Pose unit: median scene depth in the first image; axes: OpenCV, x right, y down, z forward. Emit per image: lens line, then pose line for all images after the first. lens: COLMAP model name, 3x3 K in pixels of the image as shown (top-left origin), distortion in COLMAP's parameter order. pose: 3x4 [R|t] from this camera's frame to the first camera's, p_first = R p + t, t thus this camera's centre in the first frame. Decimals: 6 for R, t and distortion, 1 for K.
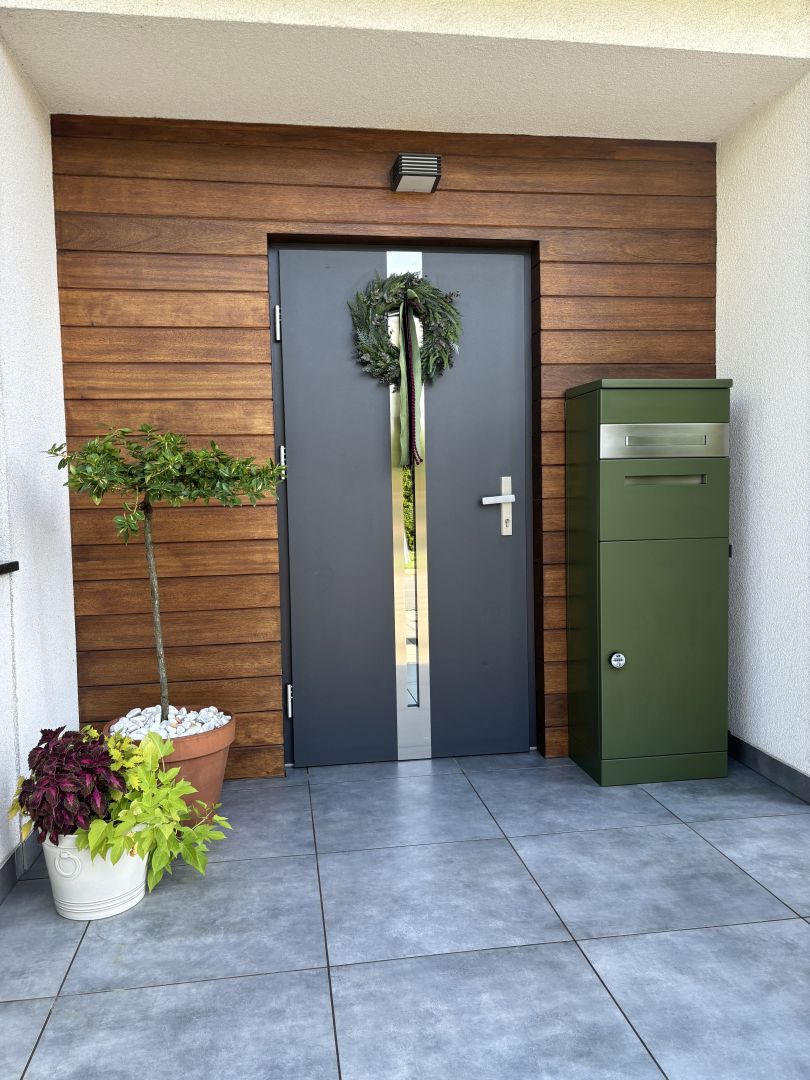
lens RADIAL K [[811.6, 0, 397.7], [0, 811.6, 542.8], [0, 0, 1]] dist [0.056948, -0.044774]
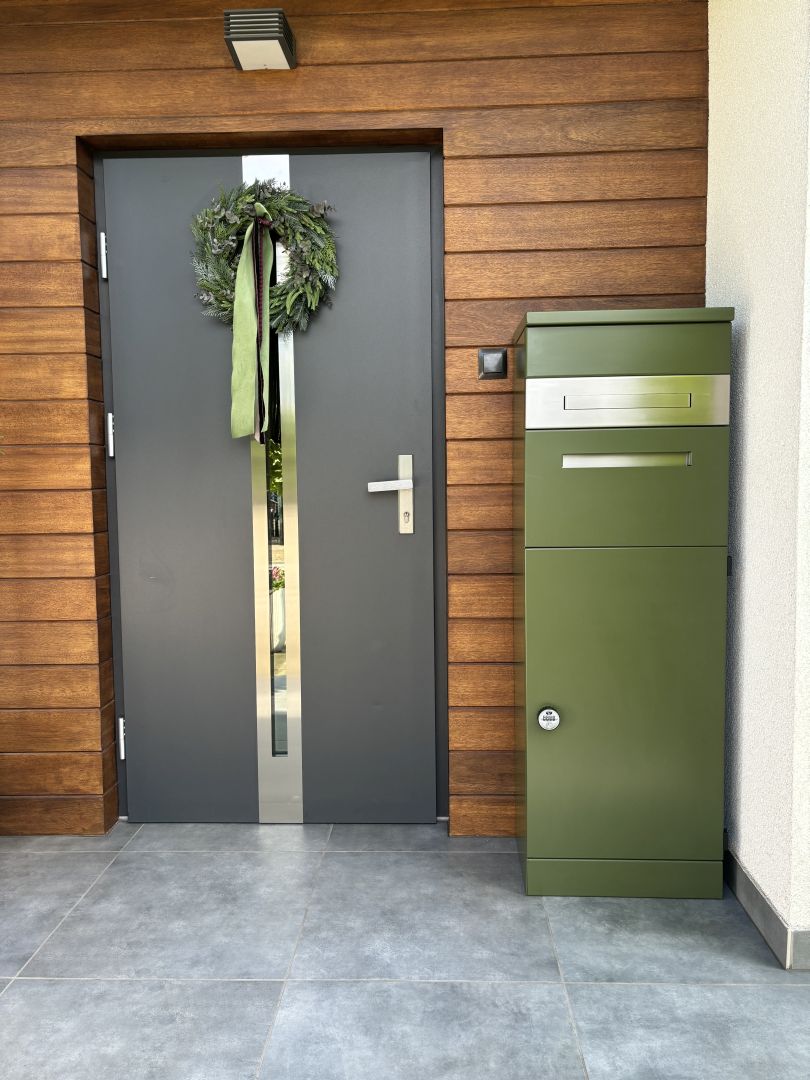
lens RADIAL K [[811.6, 0, 399.8], [0, 811.6, 534.8], [0, 0, 1]] dist [0.056948, -0.044774]
pose [[0.982645, 0.021940, -0.184193, 0.283853], [-0.019284, 0.999683, 0.016195, -0.021592], [0.184490, -0.012362, 0.982757, 0.283041]]
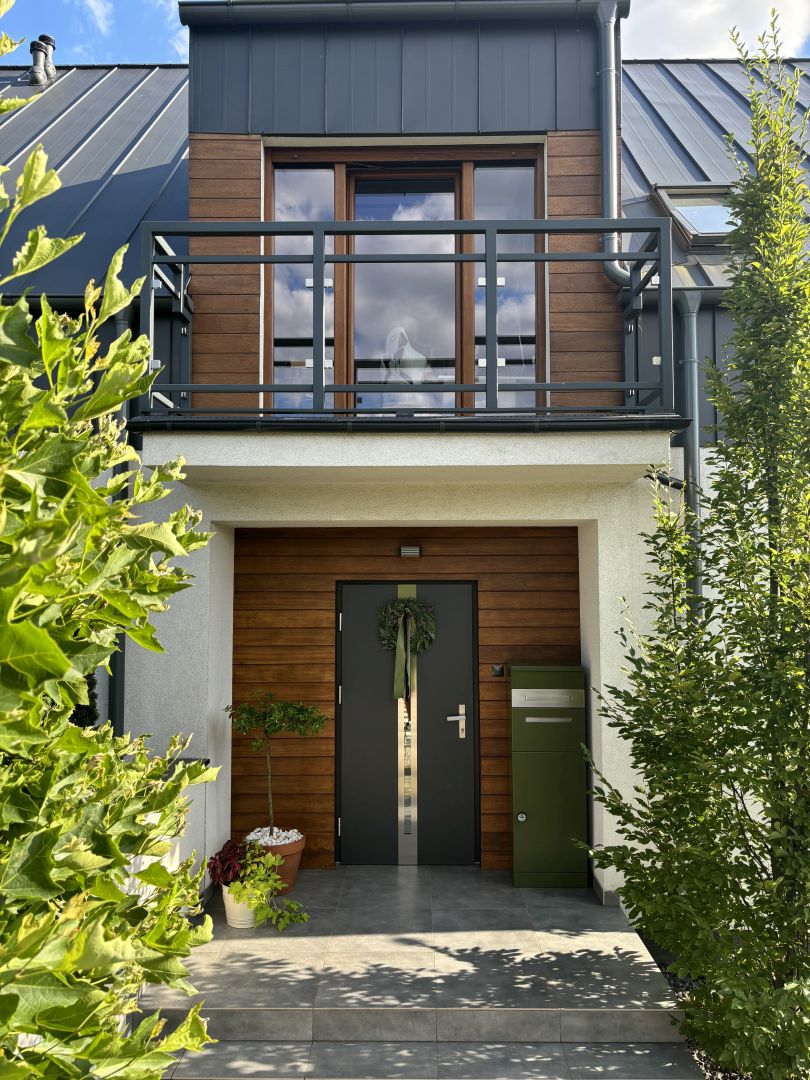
lens RADIAL K [[811.6, 0, 402.7], [0, 811.6, 538.6], [0, 0, 1]] dist [0.056948, -0.044774]
pose [[0.986664, 0.009354, -0.162499, 0.312001], [-0.027842, 0.993332, -0.111874, -0.257180], [0.160369, 0.114906, 0.980346, -0.888052]]
